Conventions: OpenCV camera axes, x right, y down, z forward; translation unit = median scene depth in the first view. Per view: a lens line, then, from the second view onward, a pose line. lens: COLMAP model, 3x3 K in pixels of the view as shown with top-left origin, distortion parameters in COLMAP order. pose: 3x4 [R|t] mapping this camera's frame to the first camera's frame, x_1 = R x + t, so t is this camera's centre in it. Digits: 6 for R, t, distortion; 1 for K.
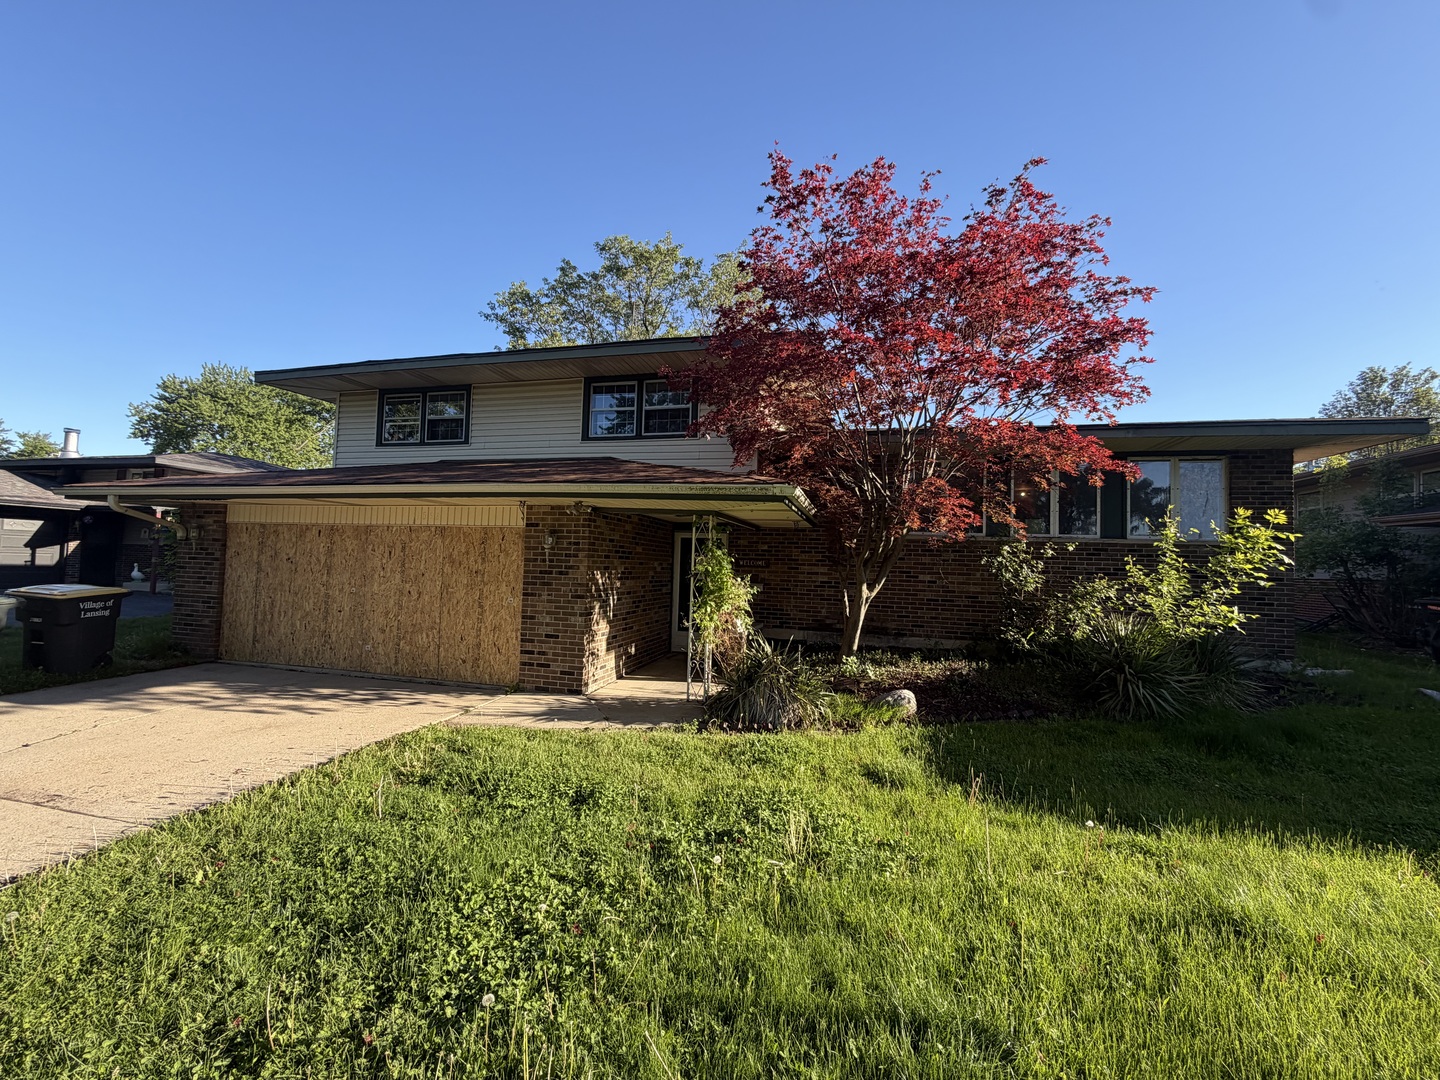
lens RADIAL K [[573.3, 0, 720.0], [0, 573.3, 540.0], [0, 0, 1]] dist [-0.001741, 0.000116]
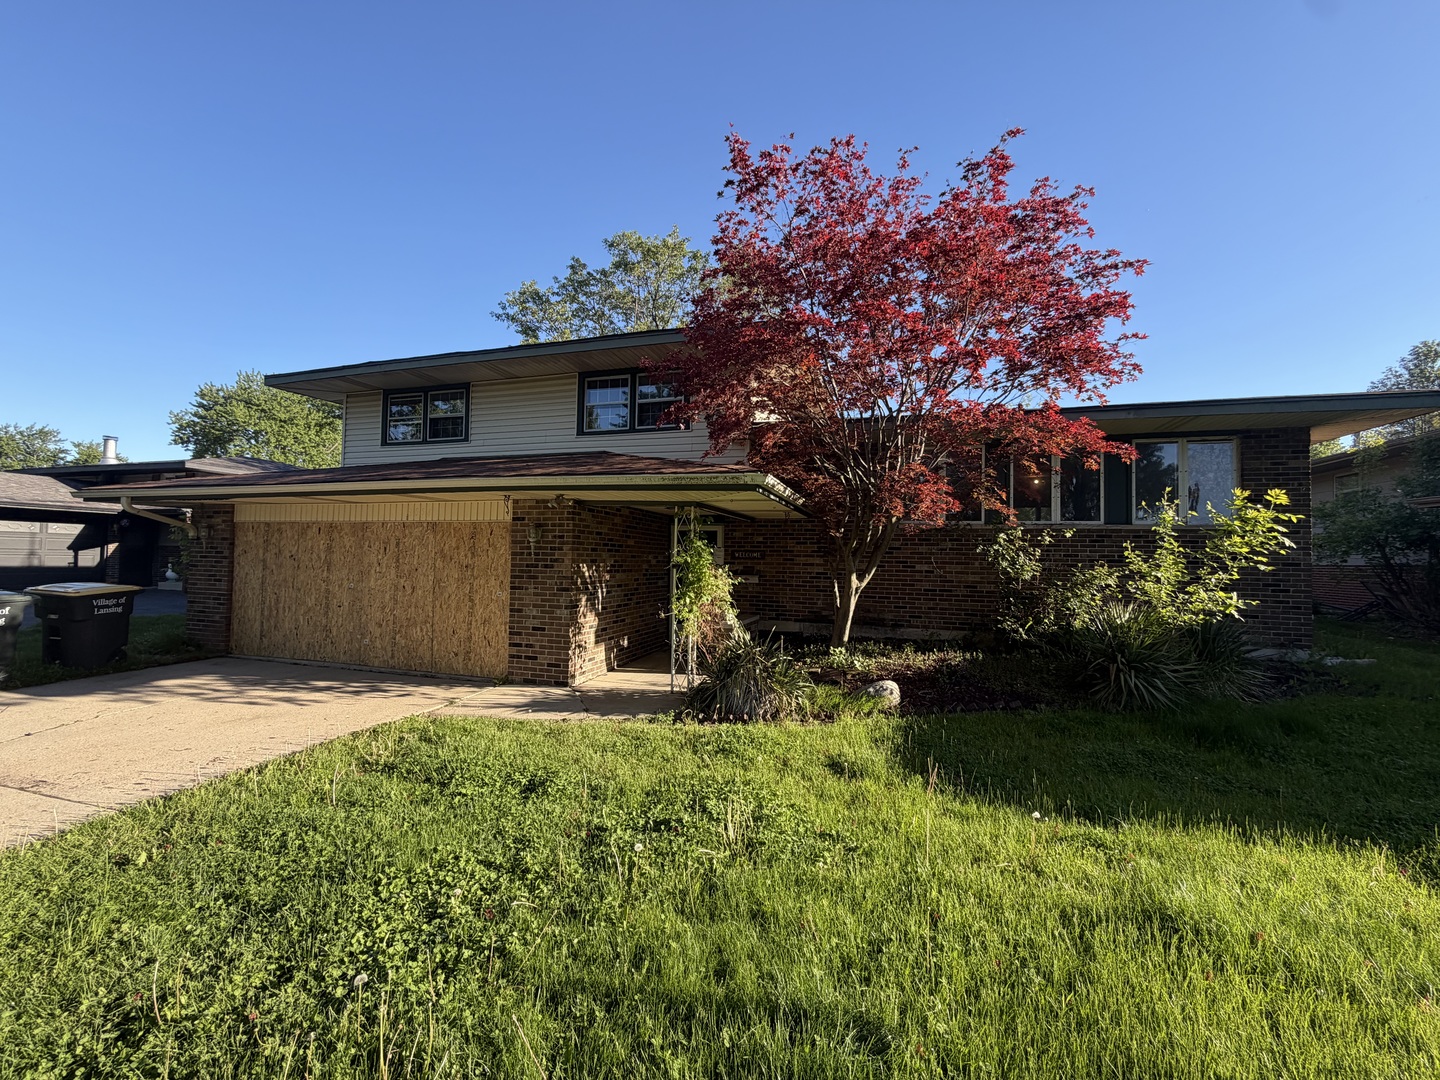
lens RADIAL K [[573.3, 0, 720.0], [0, 573.3, 540.0], [0, 0, 1]] dist [-0.001741, 0.000116]
pose [[0.998863, -0.013857, -0.045612, 0.077055], [0.014237, 0.999867, 0.008011, 0.008035], [0.045495, -0.008652, 0.998927, 0.008011]]
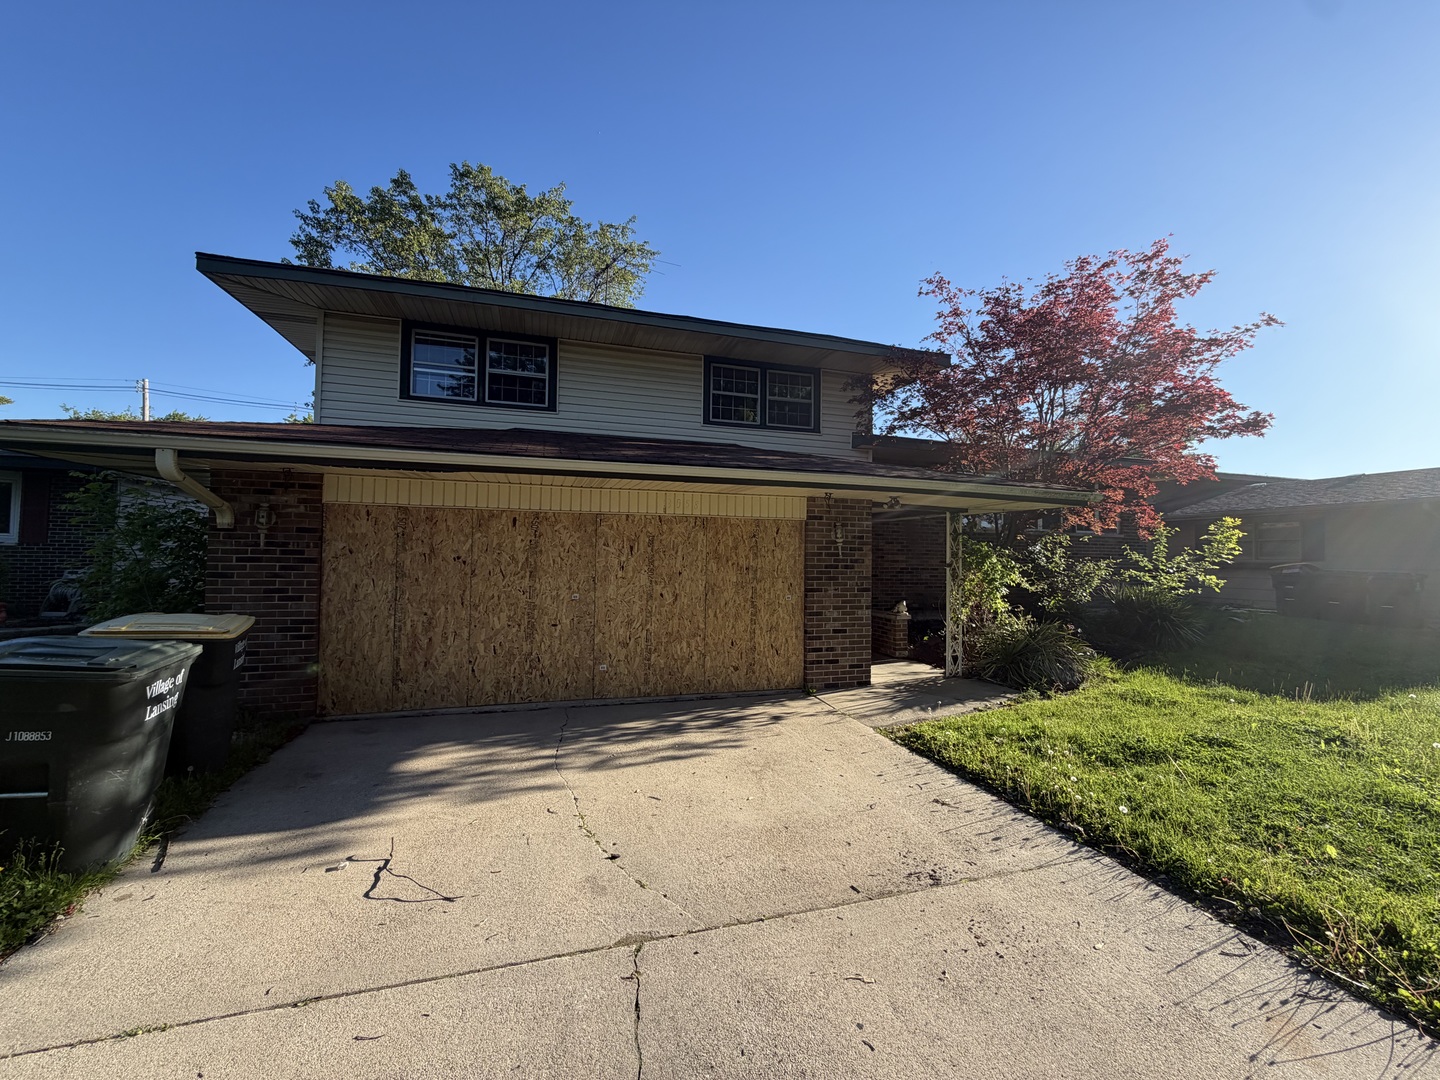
lens RADIAL K [[573.3, 0, 720.0], [0, 573.3, 540.0], [0, 0, 1]] dist [-0.001741, 0.000116]
pose [[0.853890, -0.003462, 0.520442, -1.023617], [-0.010046, 0.999682, 0.023133, -0.010306], [-0.520357, -0.024981, 0.853584, 0.279379]]
